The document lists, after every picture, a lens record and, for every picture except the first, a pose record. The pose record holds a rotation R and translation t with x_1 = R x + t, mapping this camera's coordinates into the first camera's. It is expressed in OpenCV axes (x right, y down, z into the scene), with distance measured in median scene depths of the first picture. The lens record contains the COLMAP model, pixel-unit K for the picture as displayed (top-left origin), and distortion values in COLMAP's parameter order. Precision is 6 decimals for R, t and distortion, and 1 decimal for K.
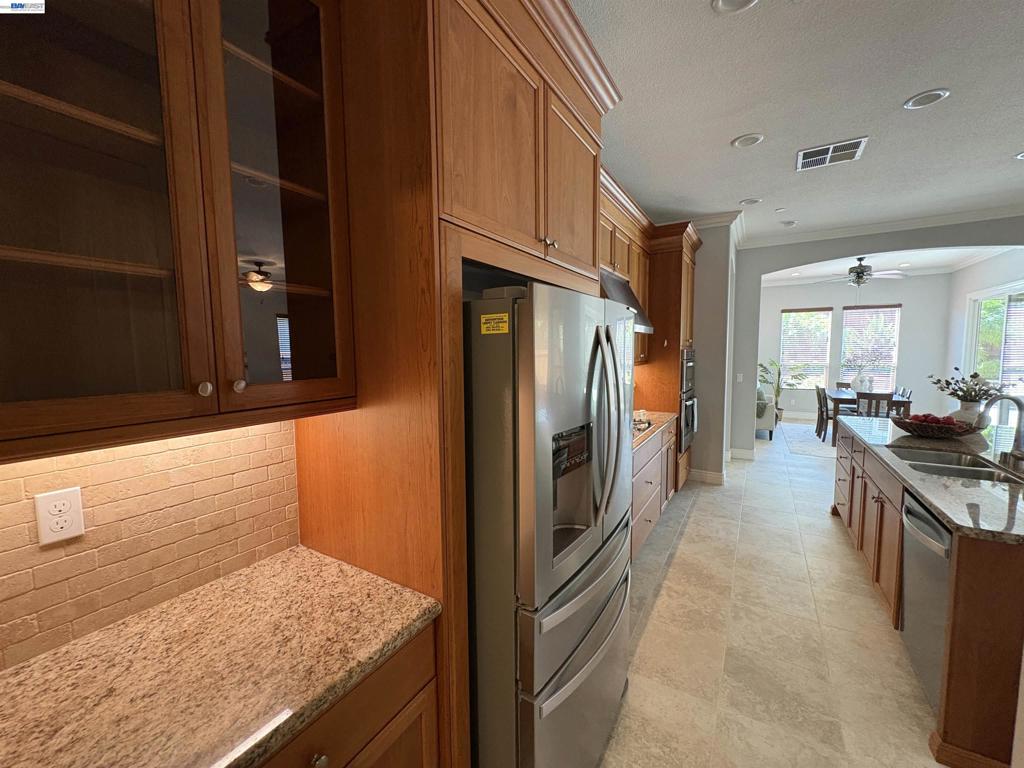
lens RADIAL K [[409.5, 0, 511.5], [0, 409.5, 380.4], [0, 0, 1]] dist [0.002366, -0.000793]
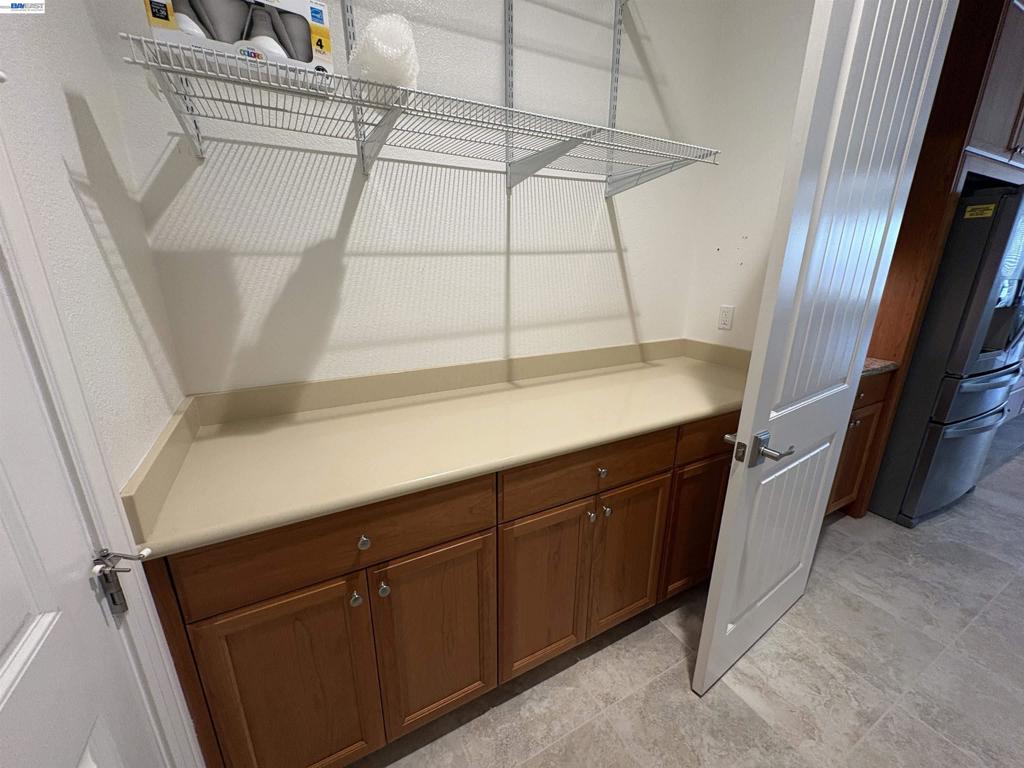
lens RADIAL K [[409.5, 0, 512.1], [0, 409.5, 386.8], [0, 0, 1]] dist [0.002366, -0.000793]
pose [[0.859376, 0.172537, -0.481357, -0.773717], [-0.065023, 0.970586, 0.231809, 0.306384], [0.507194, -0.167911, 0.845317, -1.578524]]
